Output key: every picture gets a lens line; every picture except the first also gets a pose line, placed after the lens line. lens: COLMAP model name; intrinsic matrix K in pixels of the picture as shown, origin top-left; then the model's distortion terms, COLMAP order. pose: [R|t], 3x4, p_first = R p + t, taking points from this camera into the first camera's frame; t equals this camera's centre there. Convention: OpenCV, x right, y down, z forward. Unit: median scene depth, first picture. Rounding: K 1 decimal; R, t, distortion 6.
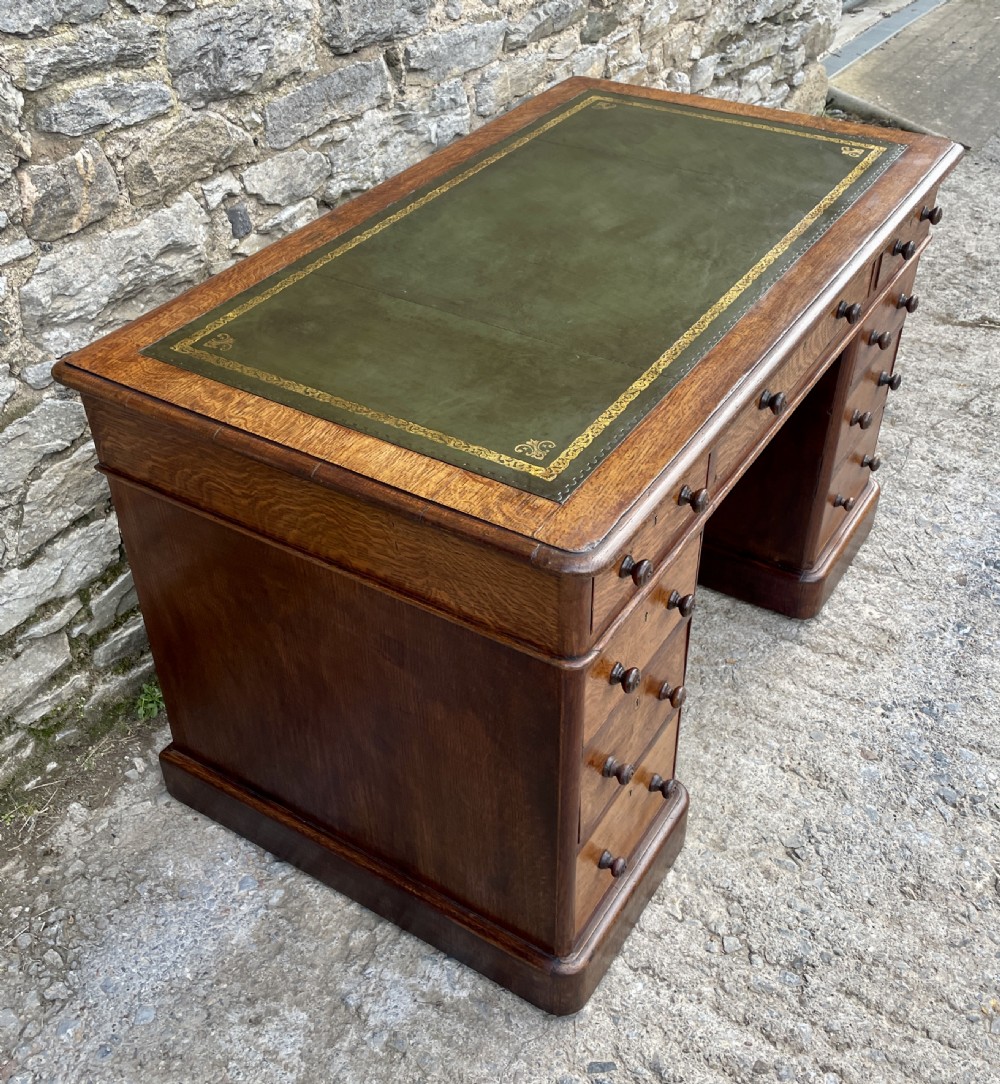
lens RADIAL K [[1166.7, 0, 500.6], [0, 1166.7, 518.7], [0, 0, 1]] dist [0.046722, 0.000000]
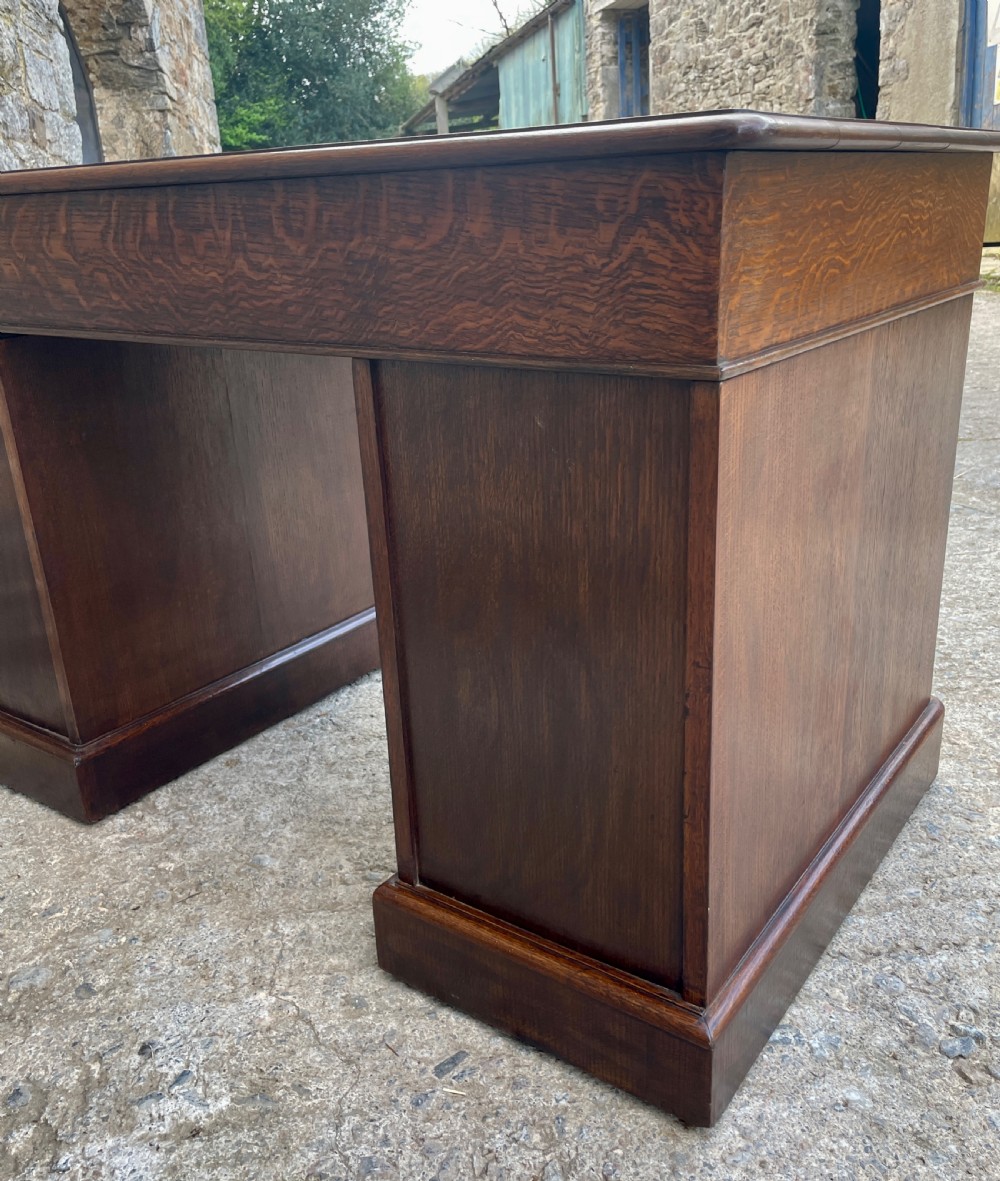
lens RADIAL K [[1081.2, 0, 506.5], [0, 1081.2, 600.6], [0, 0, 1]] dist [0.030064, 0.000000]
pose [[0.774542, -0.241639, 0.584547, -0.182134], [0.414040, 0.892336, -0.179743, 0.298657], [-0.478179, 0.381245, 0.791200, 0.297218]]
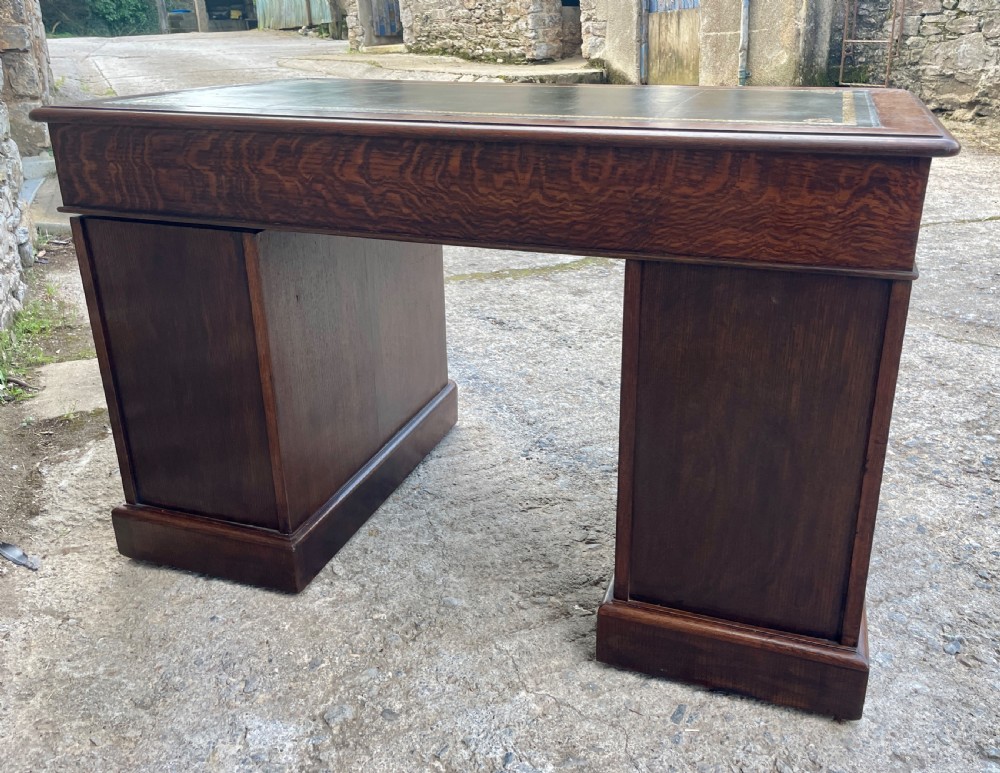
lens RADIAL K [[876.8, 0, 525.7], [0, 876.8, 354.4], [0, 0, 1]] dist [0.070795, -0.078011]
pose [[0.554318, -0.289805, 0.780221, -0.468914], [0.509450, 0.859439, -0.042715, 0.120499], [-0.658173, 0.421161, 0.624044, 0.376882]]
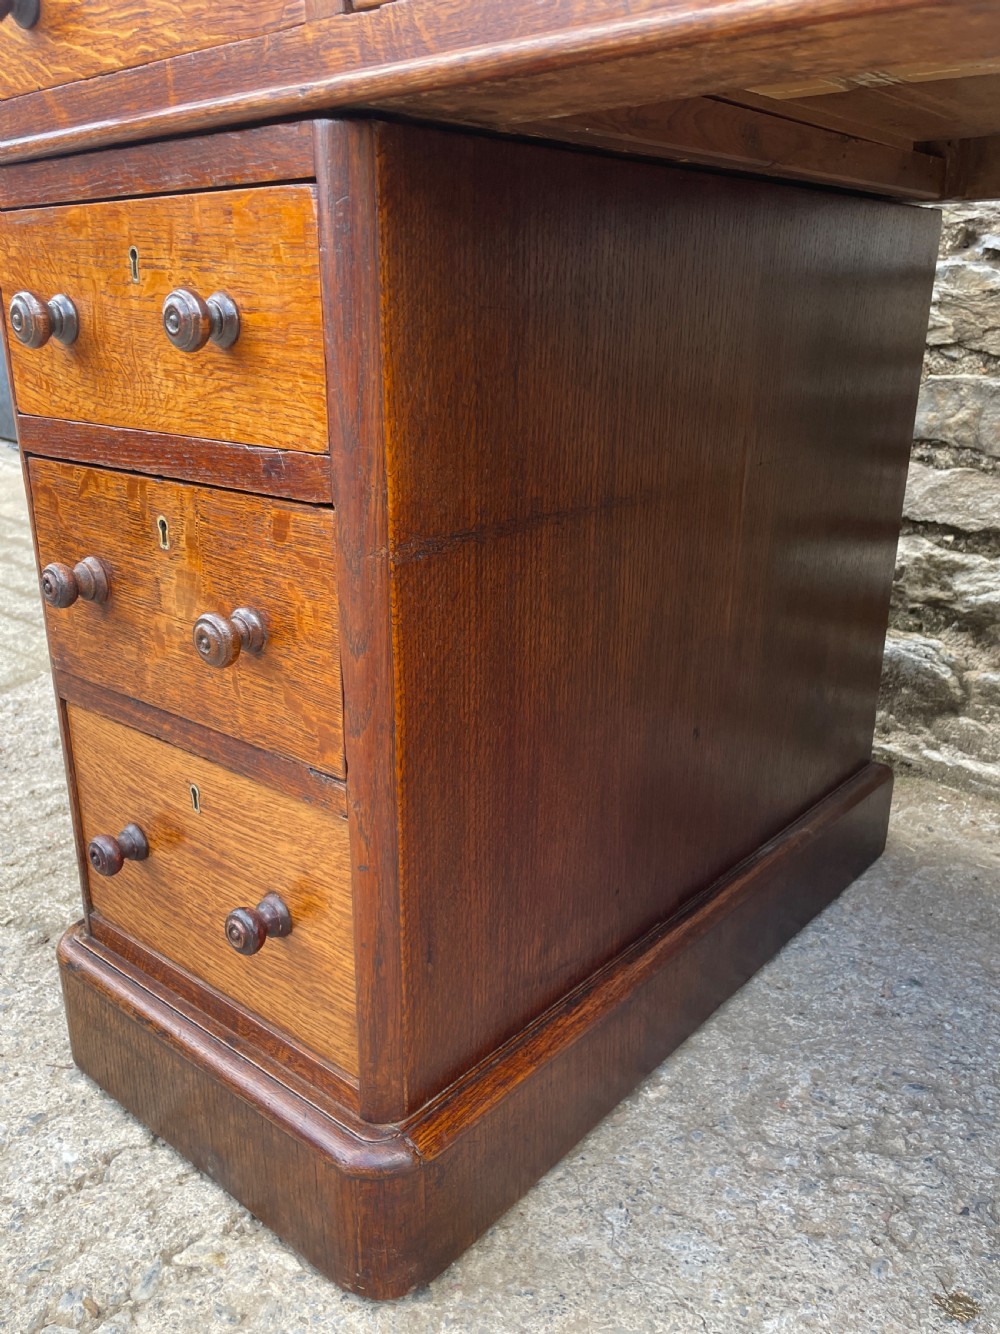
lens RADIAL K [[1070.6, 0, 498.5], [0, 1070.6, 685.6], [0, 0, 1]] dist [0.050080, -0.054222]
pose [[-0.135533, 0.341329, -0.930121, 0.417056], [-0.597394, 0.720783, 0.351557, -0.020864], [0.790412, 0.603296, 0.106218, 0.888195]]
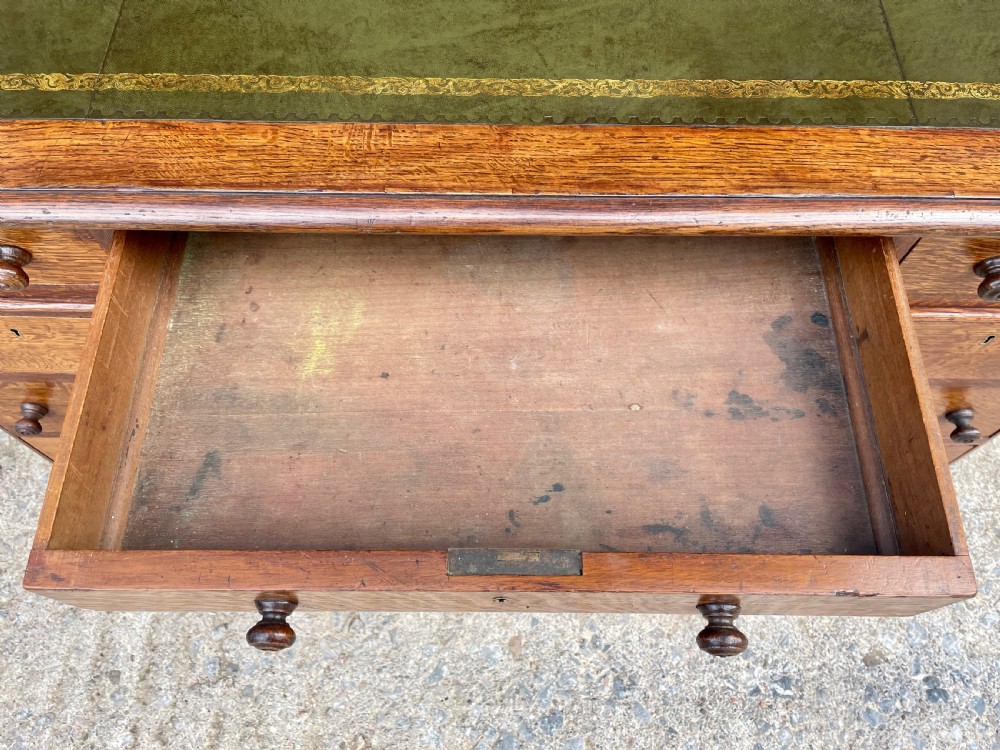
lens RADIAL K [[765.4, 0, 494.4], [0, 765.4, 369.3], [0, 0, 1]] dist [0.070626, -0.104145]
pose [[0.522572, 0.772974, -0.359763, 0.386130], [-0.526199, 0.624410, 0.577257, -0.288391], [0.670845, -0.112351, 0.733038, 0.631961]]
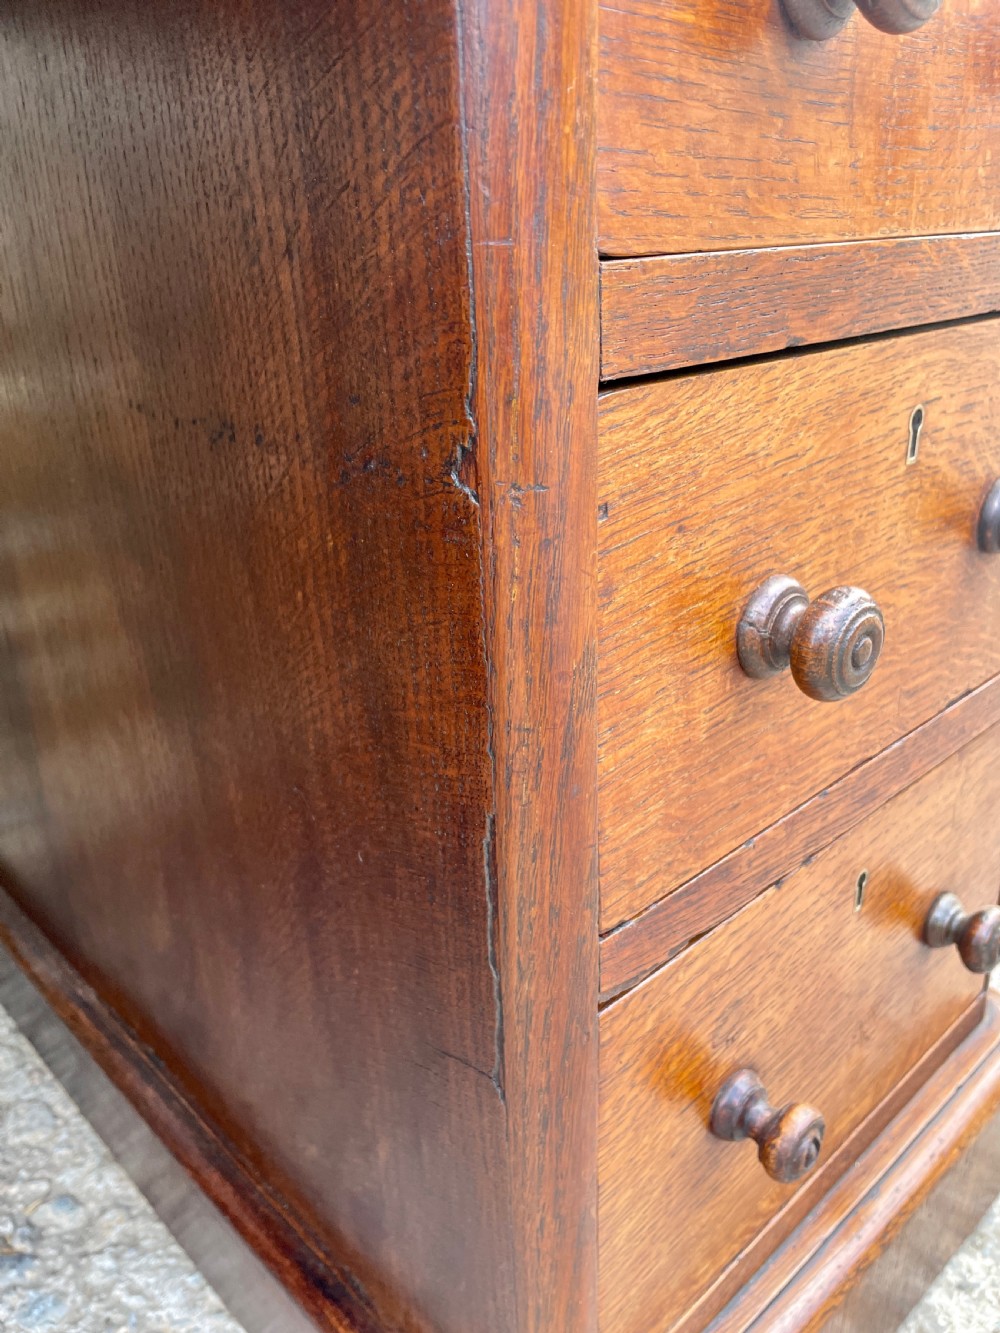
lens RADIAL K [[1020.3, 0, 523.0], [0, 1020.3, 651.5], [0, 0, 1]] dist [0.070626, -0.104145]
pose [[0.970061, 0.079814, -0.229373, 0.341953], [-0.135871, 0.961176, -0.240166, -0.049681], [0.201299, 0.264141, 0.943243, 0.974032]]
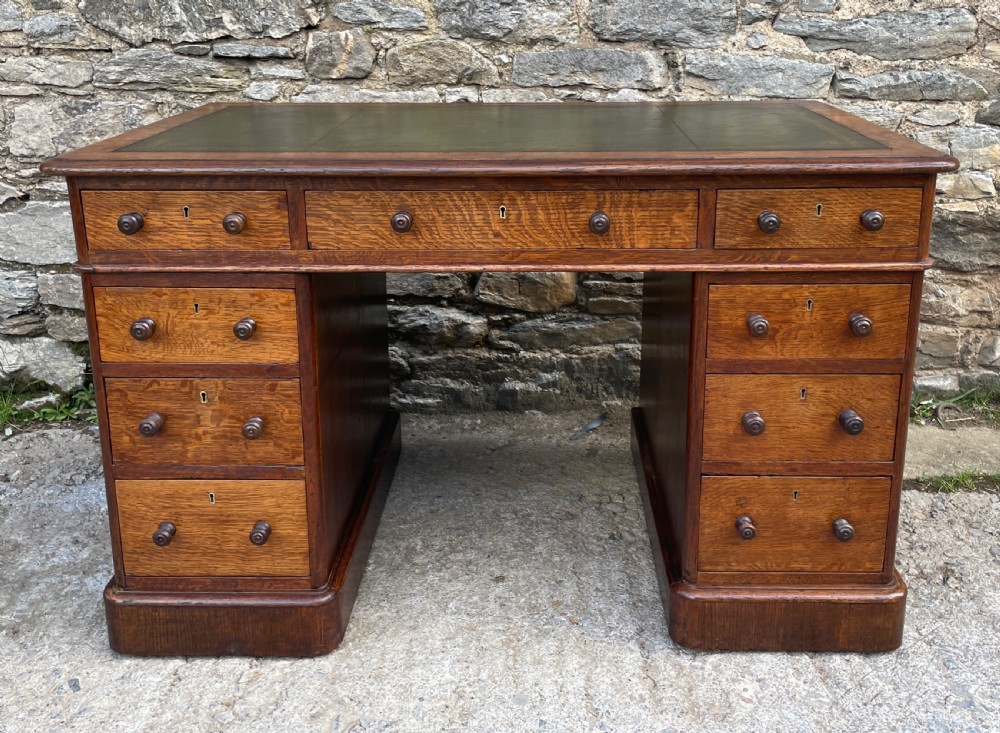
lens RADIAL K [[1011.5, 0, 532.7], [0, 1011.5, 280.1], [0, 0, 1]] dist [0.046159, 0.000000]
pose [[0.527965, 0.249363, -0.811832, 0.918184], [-0.521859, 0.849414, -0.078478, -0.033707], [0.670012, 0.465095, 0.578593, 0.452385]]
